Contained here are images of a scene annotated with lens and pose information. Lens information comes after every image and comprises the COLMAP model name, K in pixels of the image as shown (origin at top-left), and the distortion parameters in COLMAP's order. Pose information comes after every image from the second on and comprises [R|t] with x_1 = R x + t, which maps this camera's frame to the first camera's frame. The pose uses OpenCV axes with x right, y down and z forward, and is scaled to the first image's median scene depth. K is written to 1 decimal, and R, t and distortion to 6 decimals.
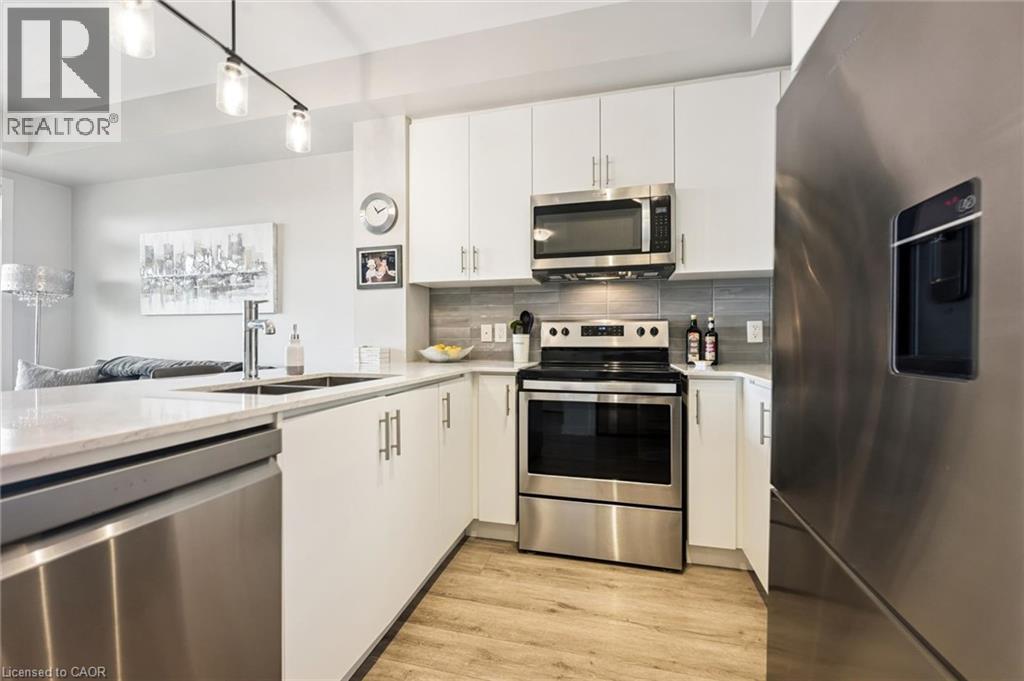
lens RADIAL K [[411.7, 0, 513.8], [0, 411.7, 341.8], [0, 0, 1]] dist [-0.002823, -0.000090]
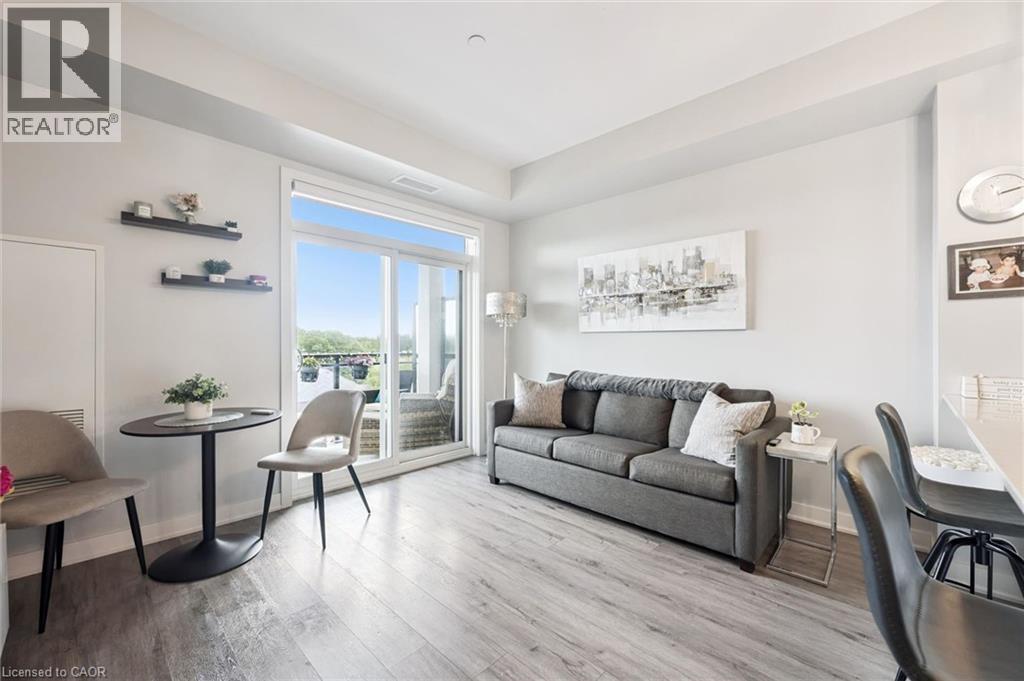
lens RADIAL K [[411.7, 0, 513.8], [0, 411.7, 341.8], [0, 0, 1]] dist [-0.002823, -0.000090]
pose [[0.878436, -0.002258, -0.477855, -0.580213], [-0.000769, 0.999981, -0.006140, -0.035420], [0.477859, 0.005761, 0.878417, -0.040923]]
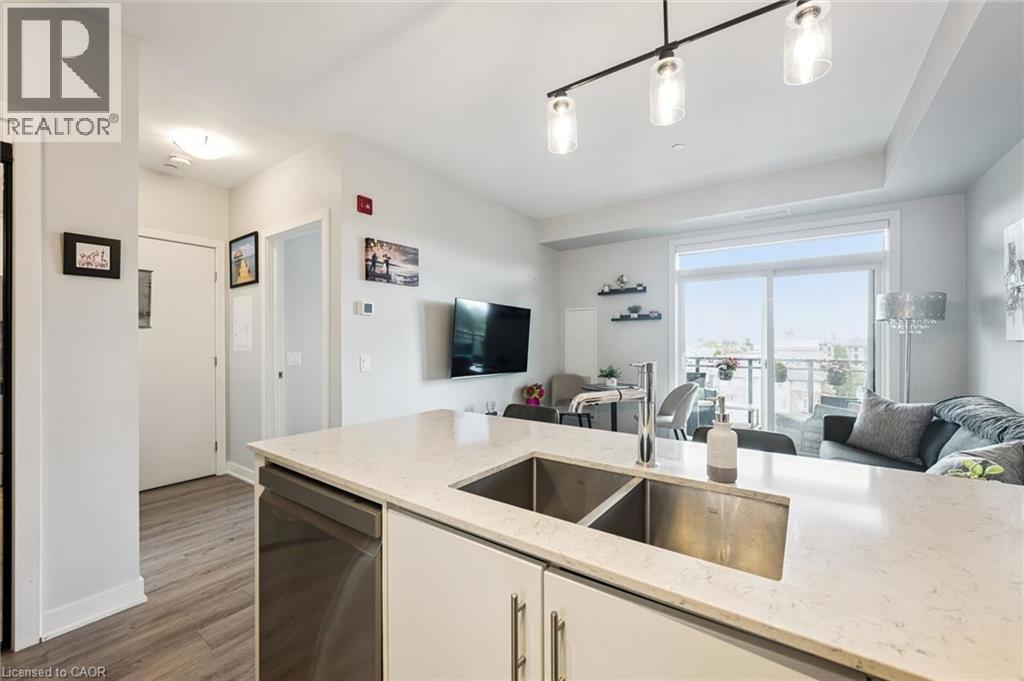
lens RADIAL K [[411.7, 0, 513.8], [0, 411.7, 341.8], [0, 0, 1]] dist [-0.002823, -0.000090]
pose [[-0.353410, 0.000126, -0.935468, 0.075540], [-0.004620, 0.999988, 0.001880, -0.064558], [0.935457, 0.004986, -0.353405, 0.479394]]
